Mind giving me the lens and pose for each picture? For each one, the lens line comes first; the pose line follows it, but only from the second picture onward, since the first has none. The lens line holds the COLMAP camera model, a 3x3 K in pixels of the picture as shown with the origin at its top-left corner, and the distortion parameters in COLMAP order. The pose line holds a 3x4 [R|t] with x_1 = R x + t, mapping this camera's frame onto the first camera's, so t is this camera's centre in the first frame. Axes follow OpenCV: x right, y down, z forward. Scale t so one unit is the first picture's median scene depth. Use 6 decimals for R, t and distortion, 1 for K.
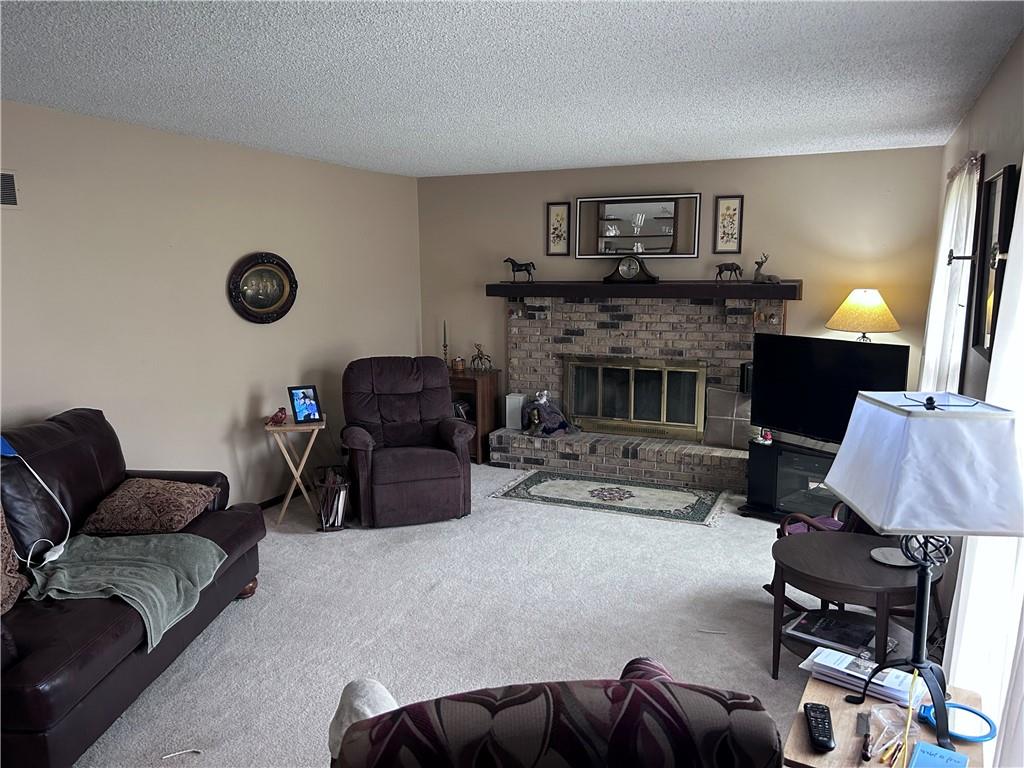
lens RADIAL K [[775.0, 0, 507.6], [0, 775.0, 387.6], [0, 0, 1]] dist [0.077322, -0.099228]
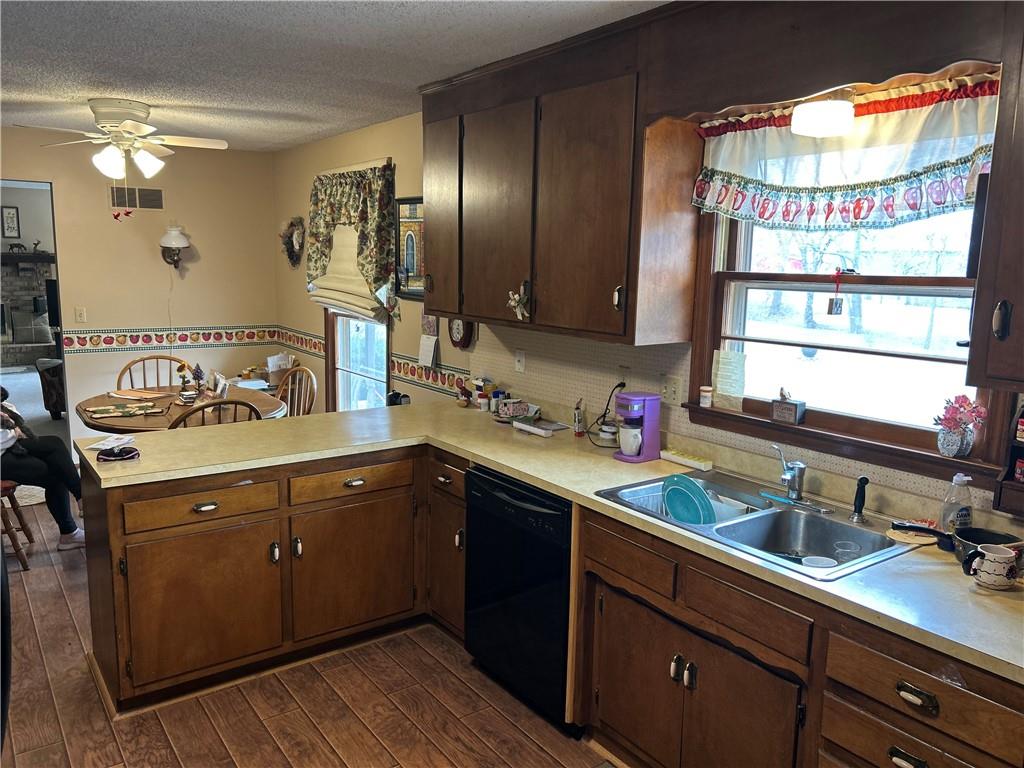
lens RADIAL K [[775.0, 0, 512.8], [0, 775.0, 384.0], [0, 0, 1]] dist [0.077322, -0.099228]
pose [[0.486880, -0.129906, 0.863755, -0.787962], [0.116682, 0.989689, 0.083074, 0.151067], [-0.865640, 0.060338, 0.497018, -0.913922]]
